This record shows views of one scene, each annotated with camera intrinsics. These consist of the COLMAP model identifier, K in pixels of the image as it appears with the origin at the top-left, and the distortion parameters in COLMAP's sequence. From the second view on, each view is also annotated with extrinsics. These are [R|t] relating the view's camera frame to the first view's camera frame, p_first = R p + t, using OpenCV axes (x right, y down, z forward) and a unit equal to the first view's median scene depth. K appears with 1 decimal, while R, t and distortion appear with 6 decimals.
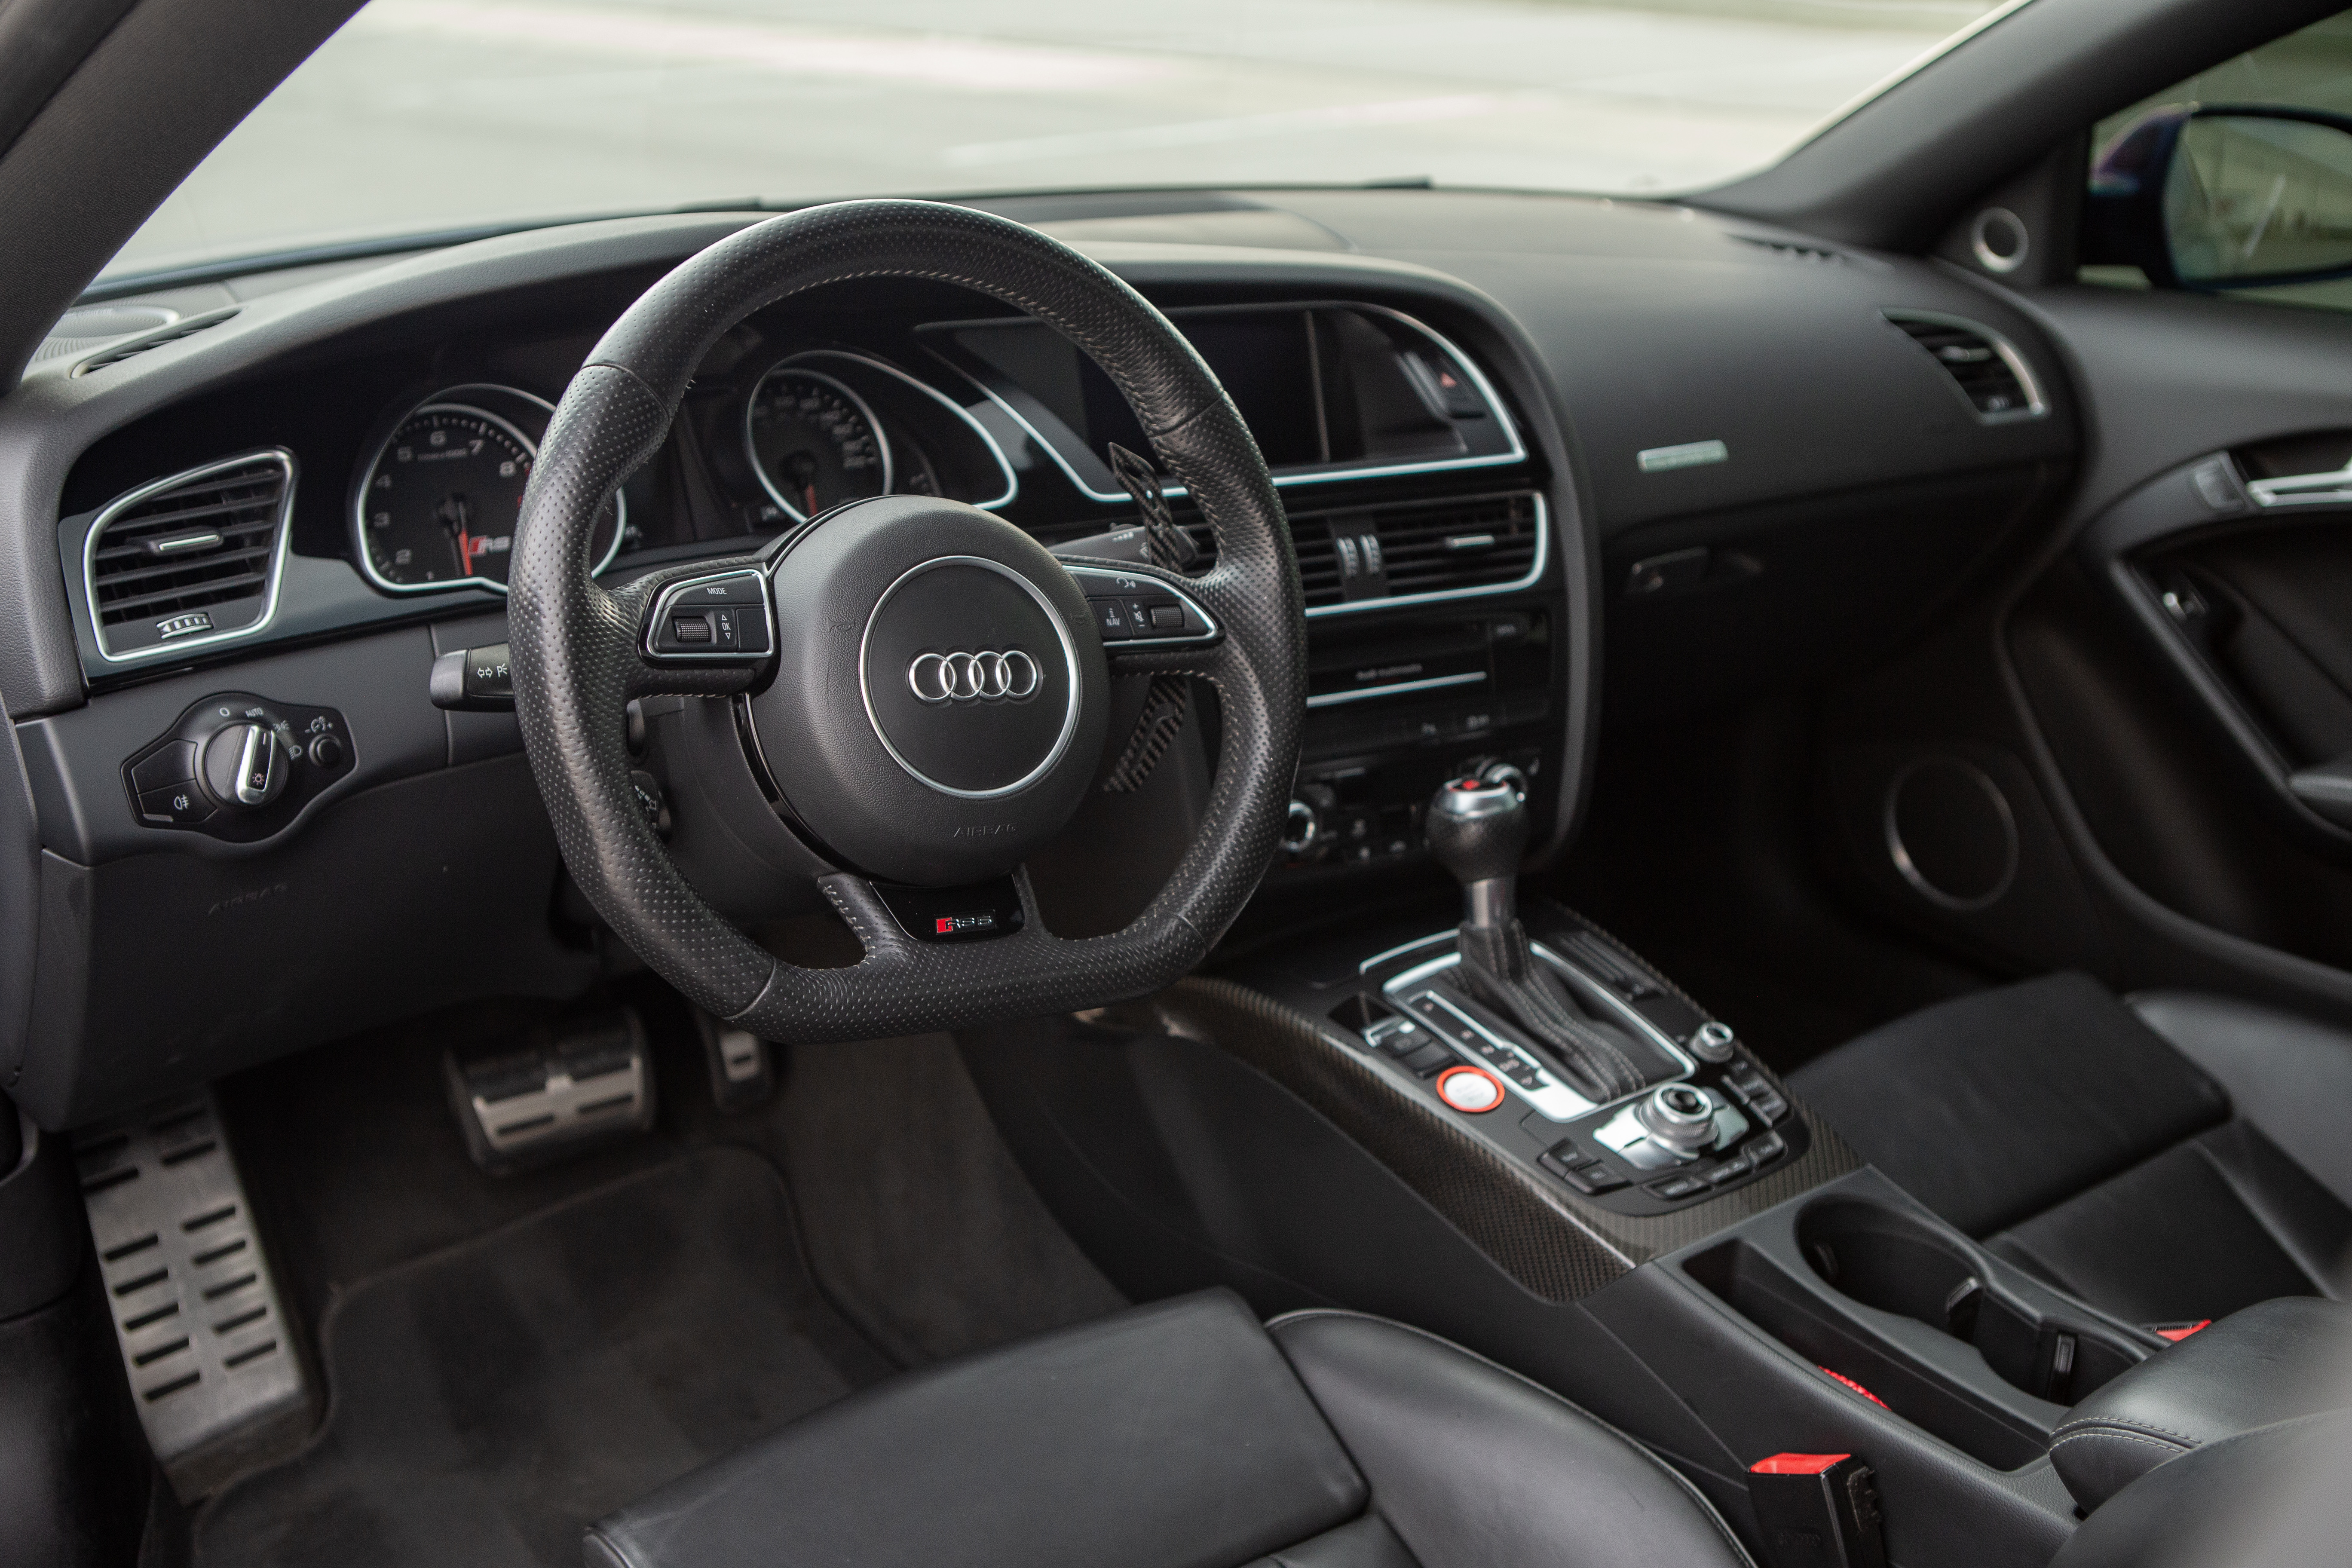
lens RADIAL K [[2296.0, 0, 1171.2], [0, 2296.0, 797.2], [0, 0, 1]] dist [0.002195, 0.000000]
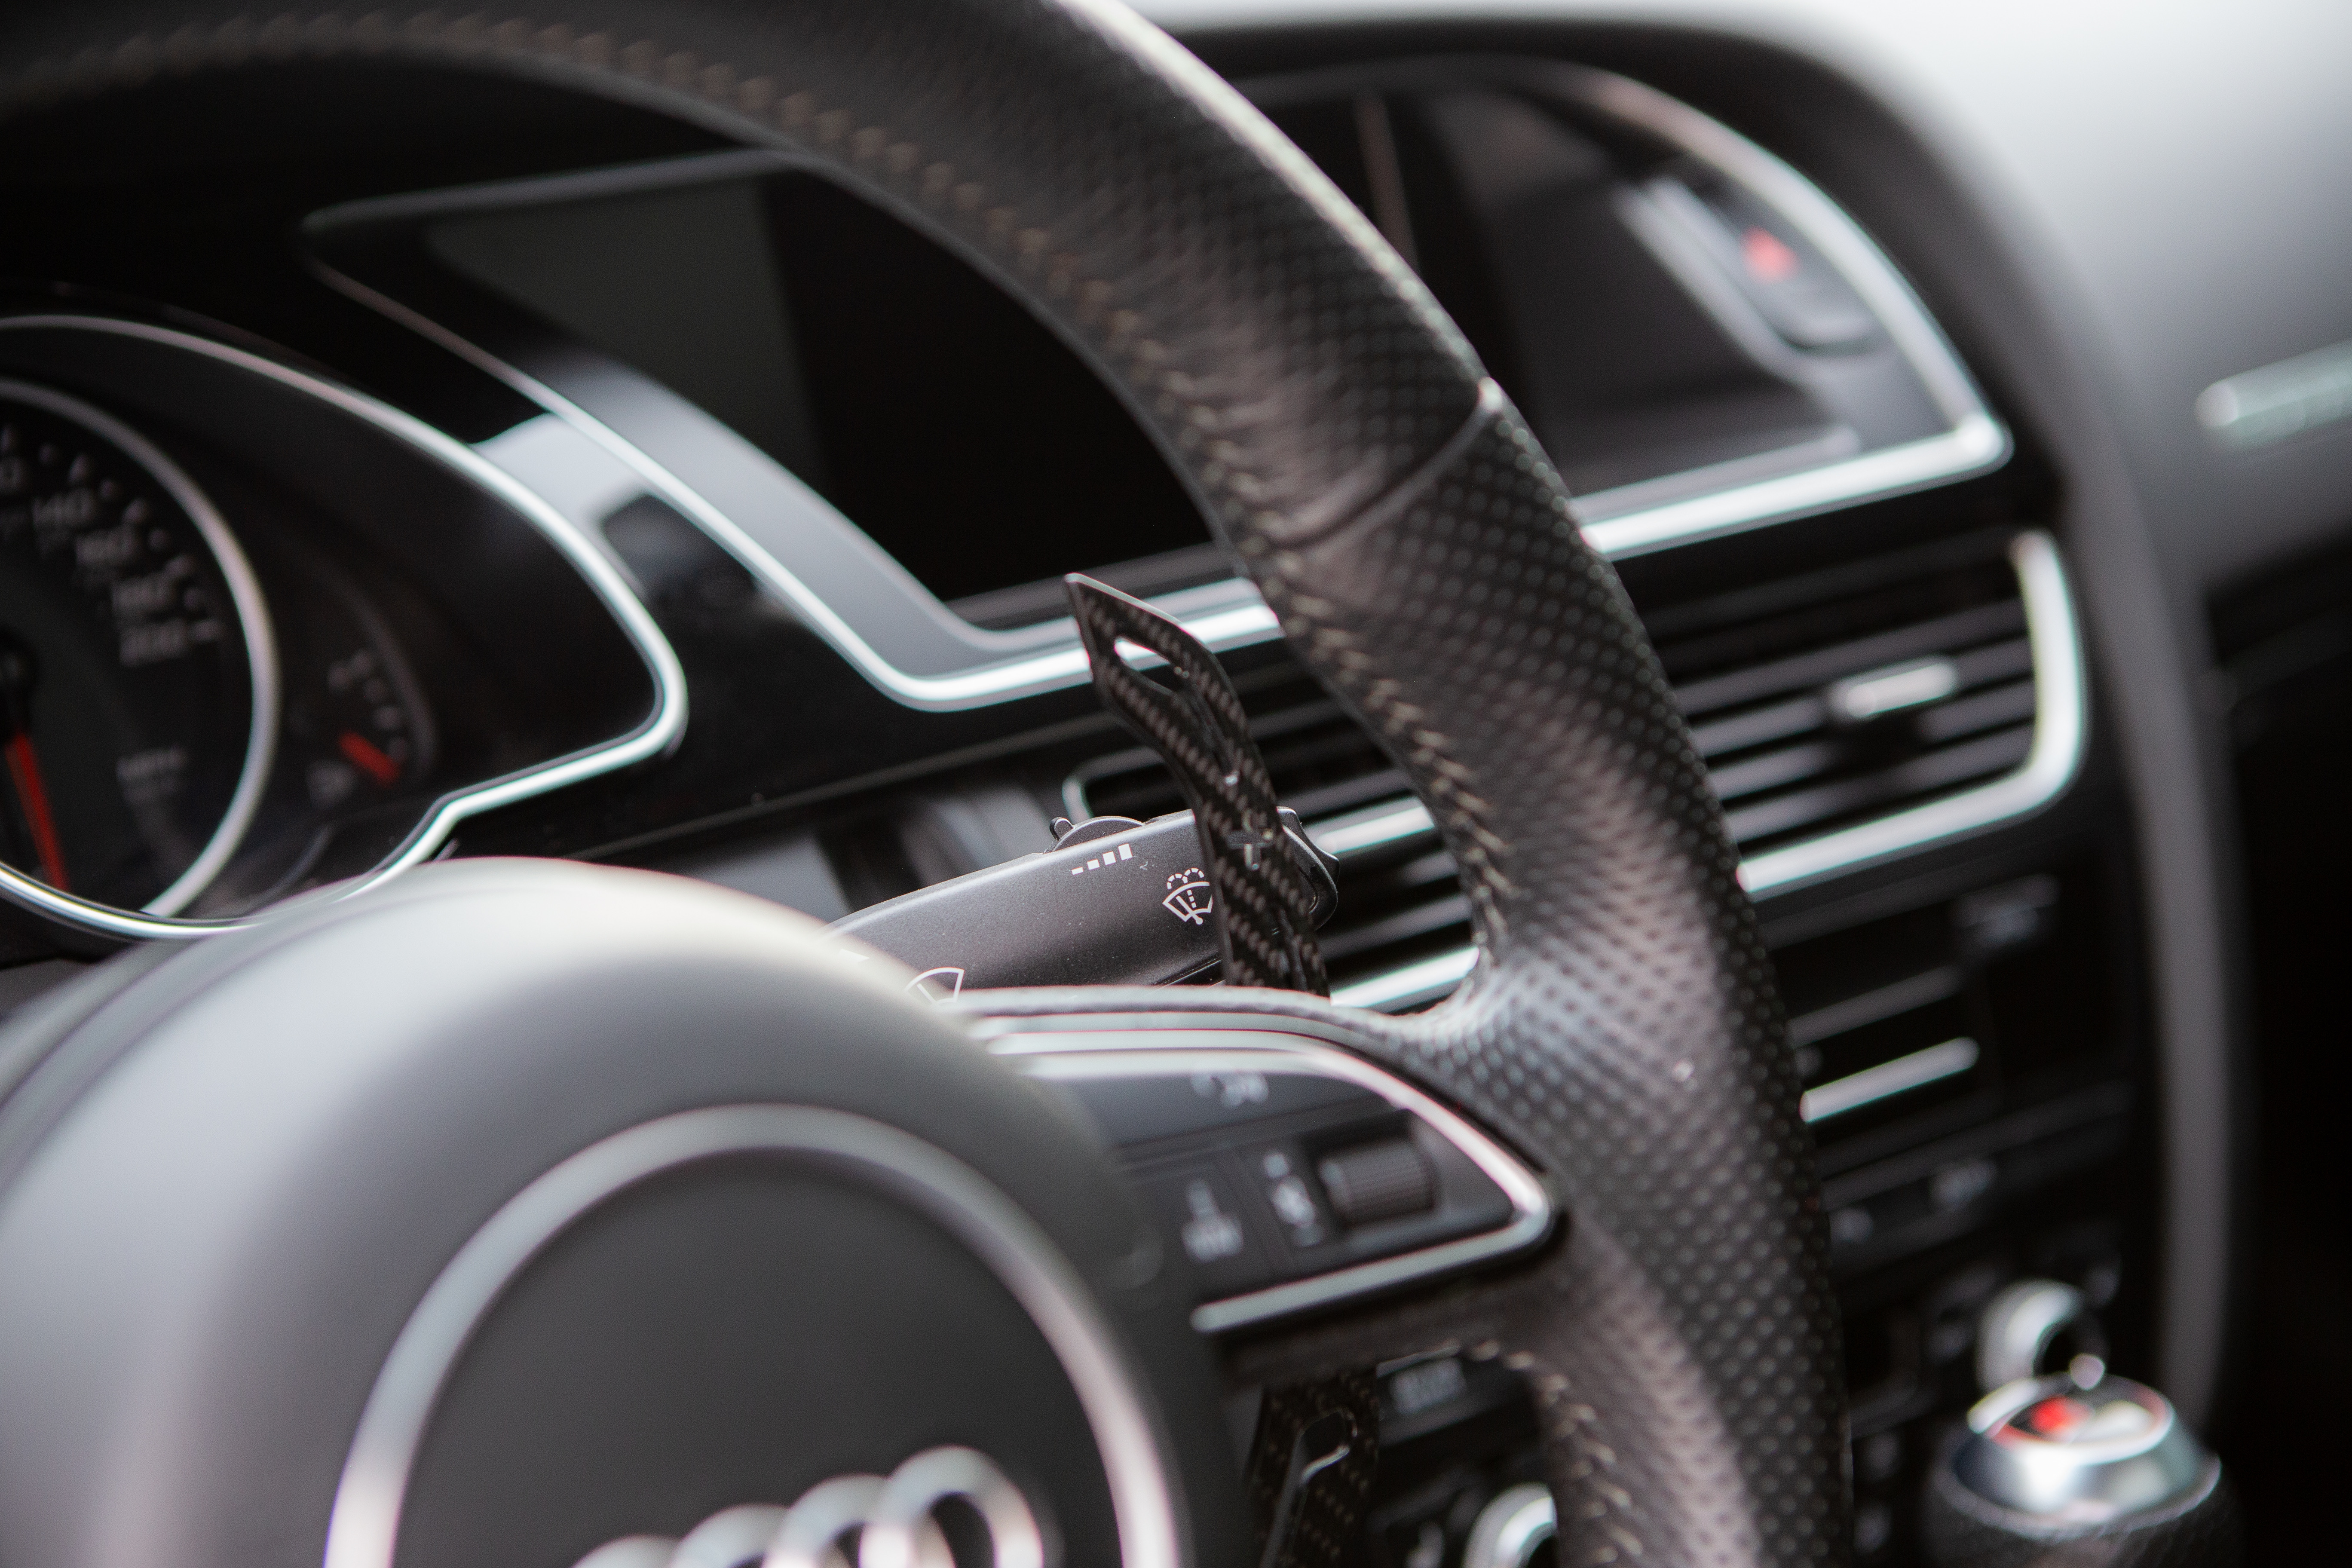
lens RADIAL K [[3799.4, 0, 1172.8], [0, 3799.4, 790.0], [0, 0, 1]] dist [0.124472, 0.000000]
pose [[0.985845, -0.092060, 0.140122, -0.072564], [0.096444, 0.995029, -0.024806, -0.096447], [-0.137142, 0.037969, 0.989823, 0.436215]]
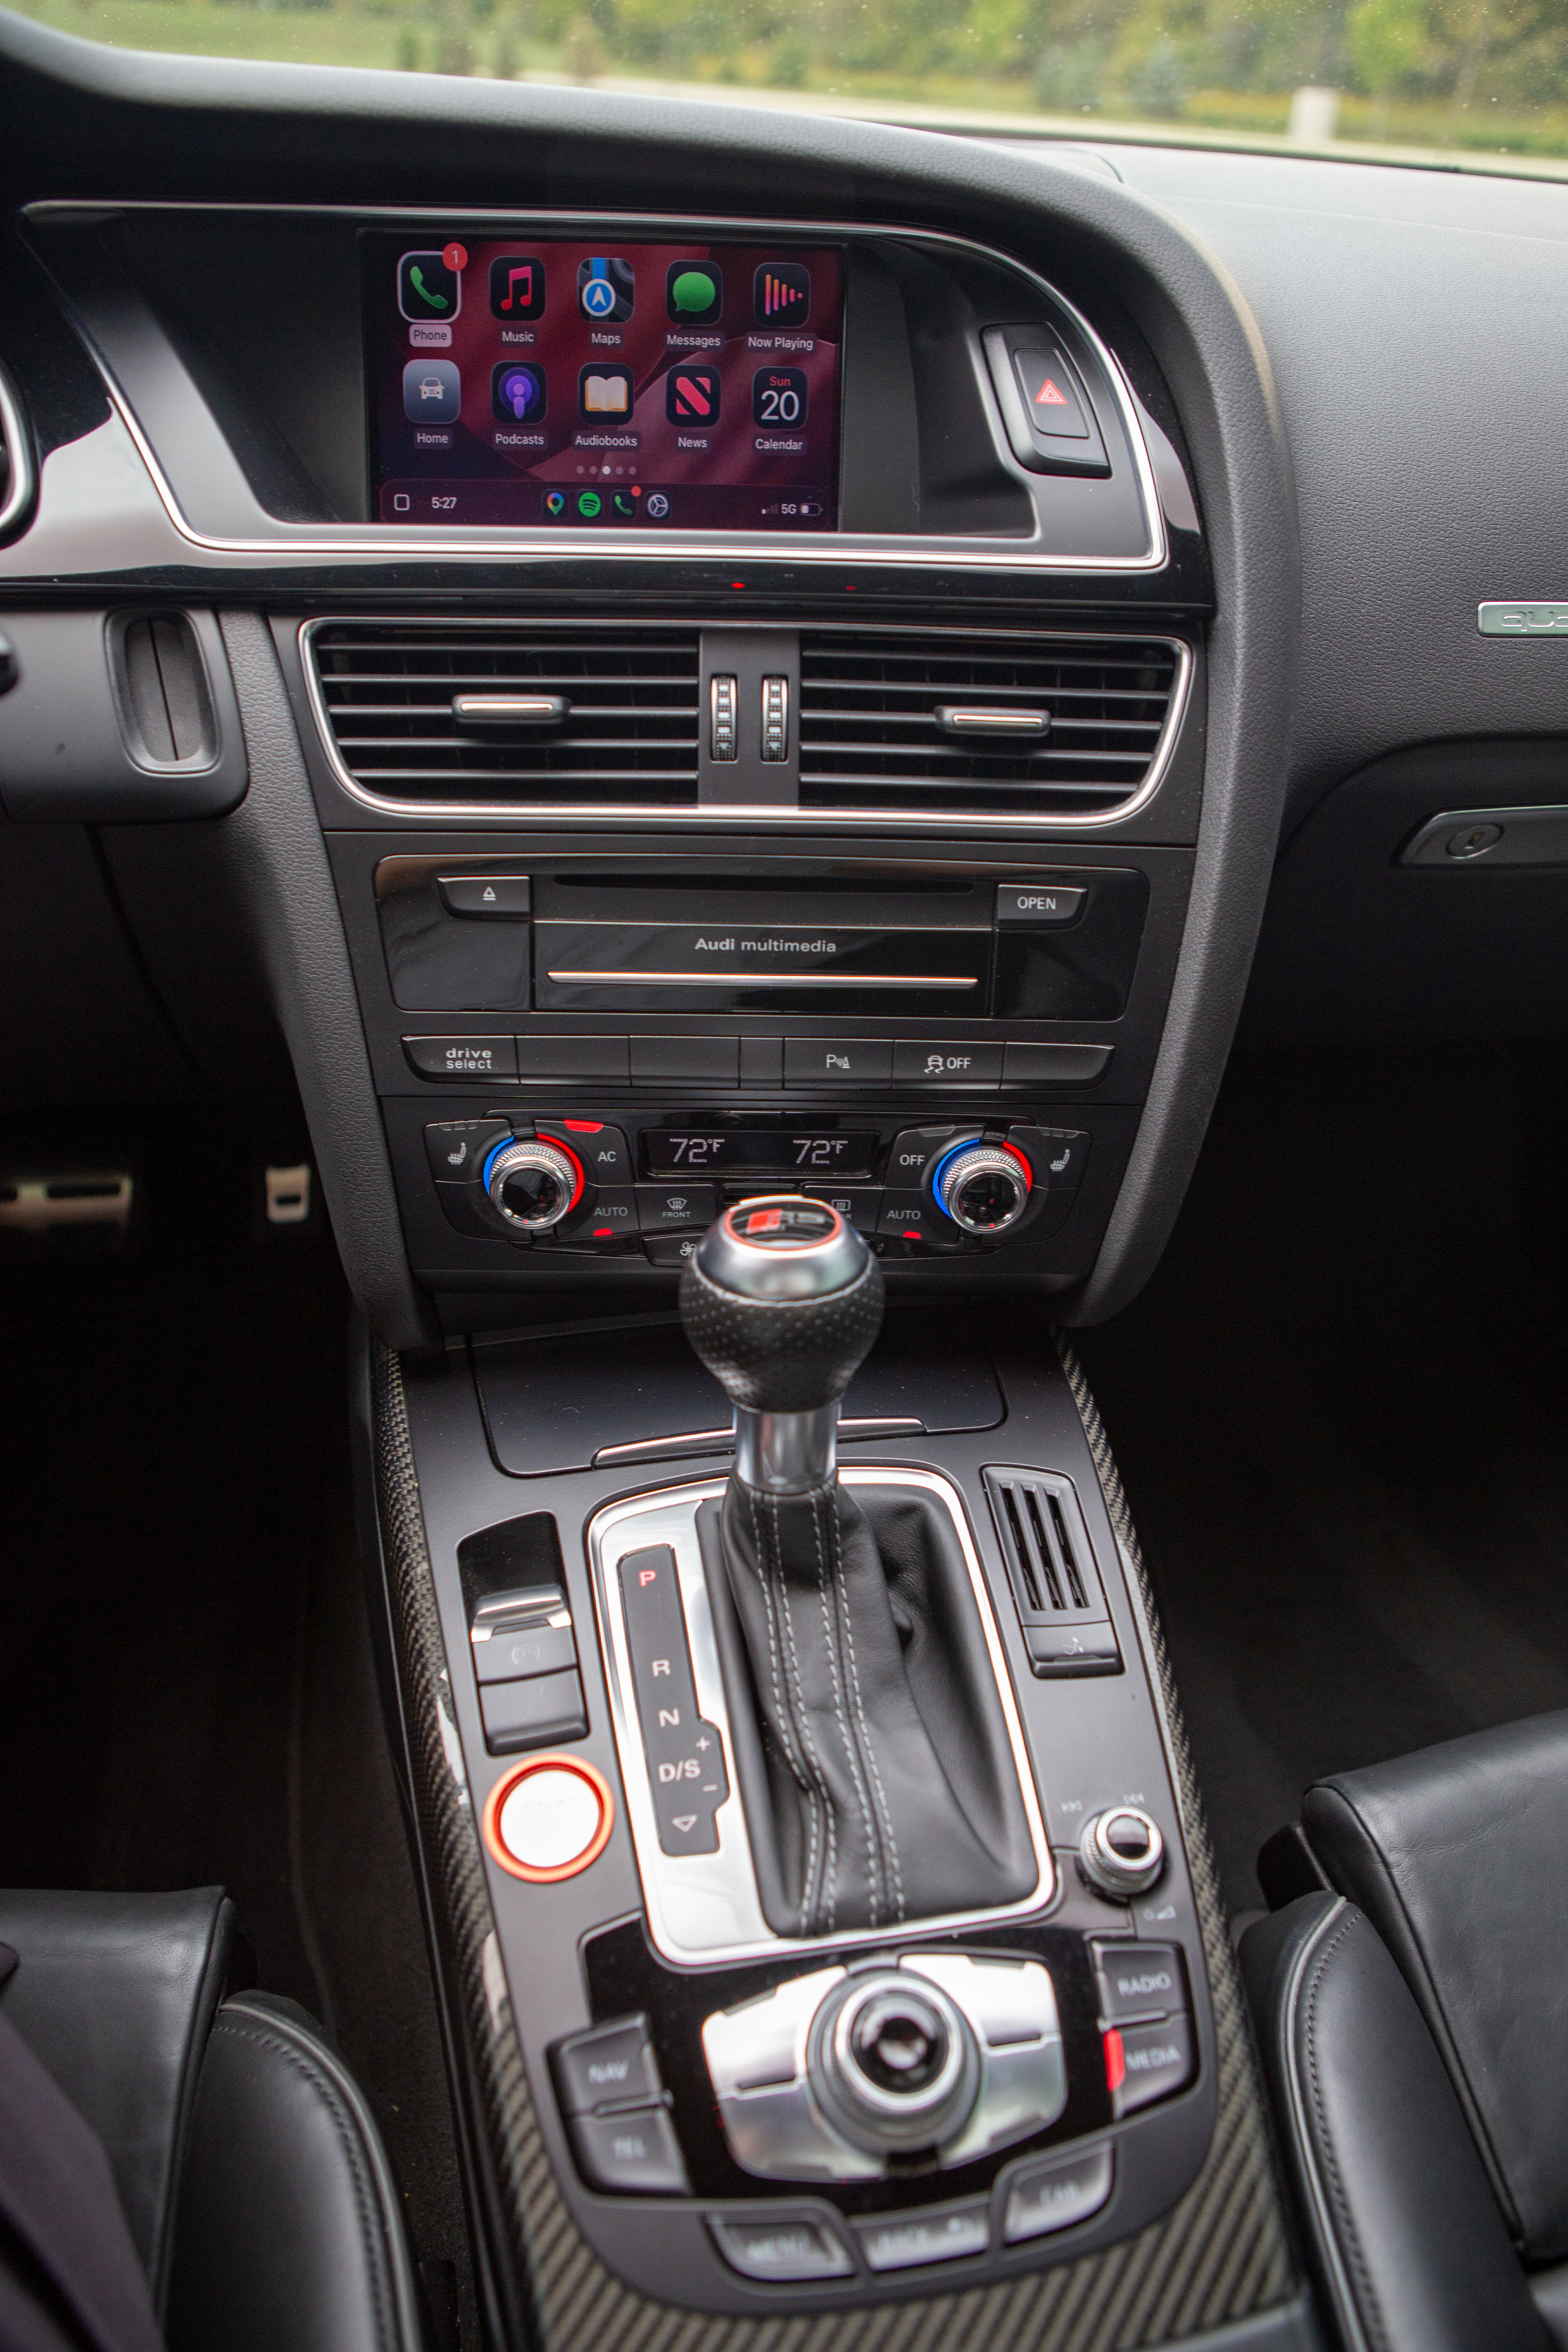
lens RADIAL K [[1600.0, 0, 782.2], [0, 1600.0, 1174.6], [0, 0, 1]] dist [-0.066110, 0.011740]
pose [[0.902271, 0.249509, -0.351641, 0.248690], [-0.165595, 0.953536, 0.251690, -0.101045], [0.398102, -0.168862, 0.901666, 0.678180]]
